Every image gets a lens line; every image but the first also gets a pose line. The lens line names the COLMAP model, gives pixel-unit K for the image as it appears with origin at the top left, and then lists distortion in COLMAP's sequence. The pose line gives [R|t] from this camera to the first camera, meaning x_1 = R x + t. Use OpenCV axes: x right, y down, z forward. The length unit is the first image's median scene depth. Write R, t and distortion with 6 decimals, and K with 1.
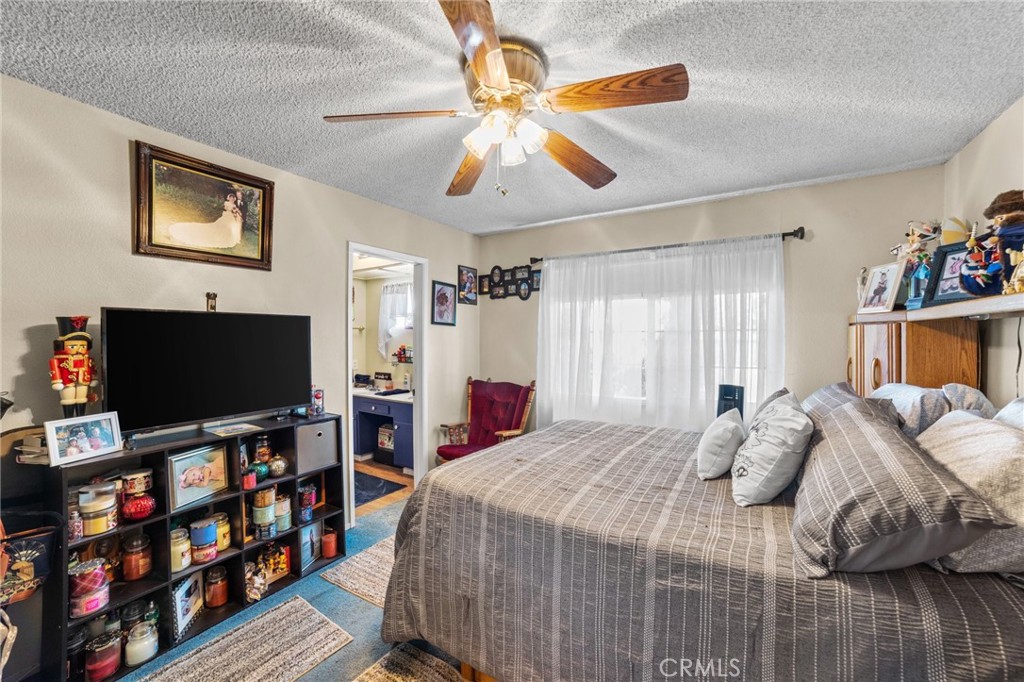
lens RADIAL K [[405.1, 0, 515.2], [0, 405.1, 339.4], [0, 0, 1]] dist [-0.093938, 0.037953]
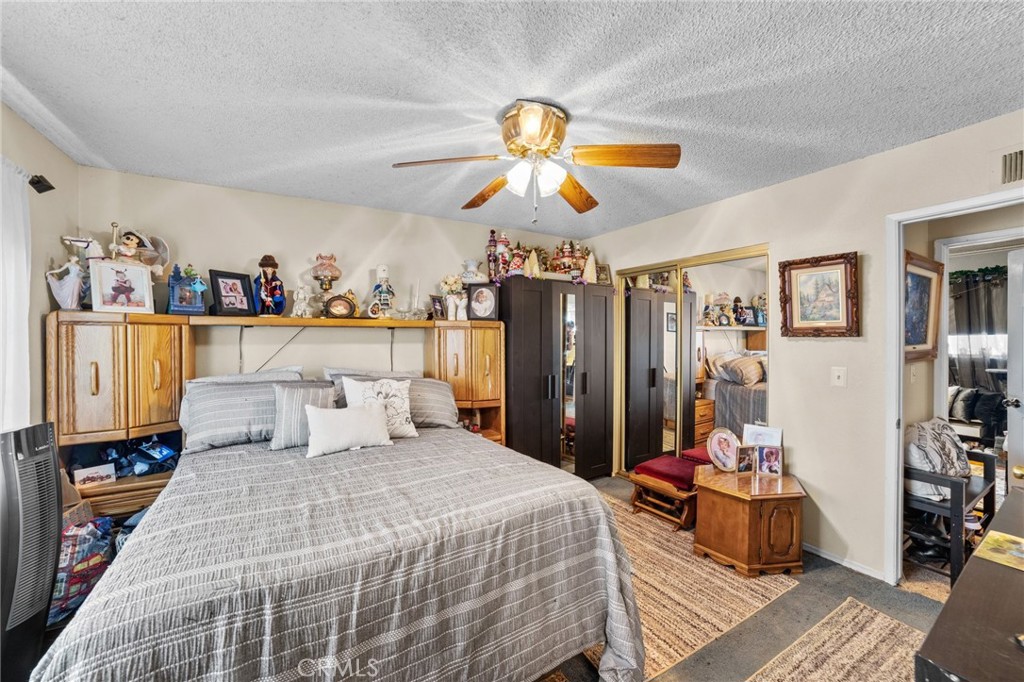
lens RADIAL K [[405.1, 0, 515.2], [0, 405.1, 339.4], [0, 0, 1]] dist [-0.093938, 0.037953]
pose [[-0.892652, 0.003513, 0.450733, -0.255404], [0.007144, 0.999954, 0.006356, -0.001633], [-0.450691, 0.008893, -0.892636, 1.025659]]
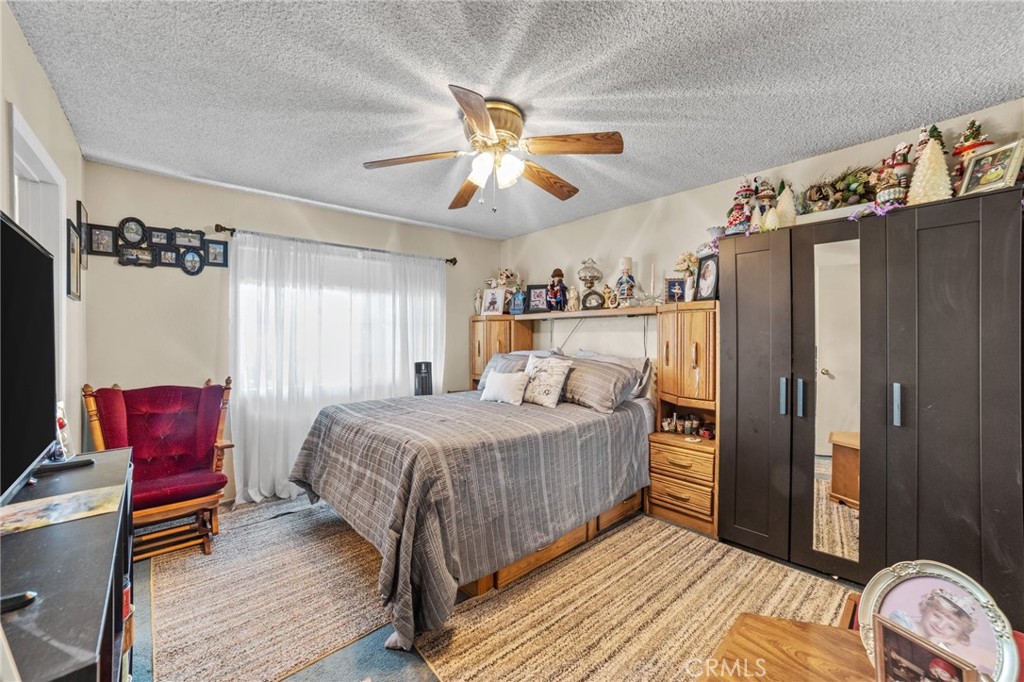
lens RADIAL K [[405.1, 0, 515.2], [0, 405.1, 339.4], [0, 0, 1]] dist [-0.093938, 0.037953]
pose [[0.278393, 0.000248, 0.960467, -0.624975], [0.006119, 0.999979, -0.002031, 0.035883], [-0.960448, 0.006442, 0.278386, 0.265628]]
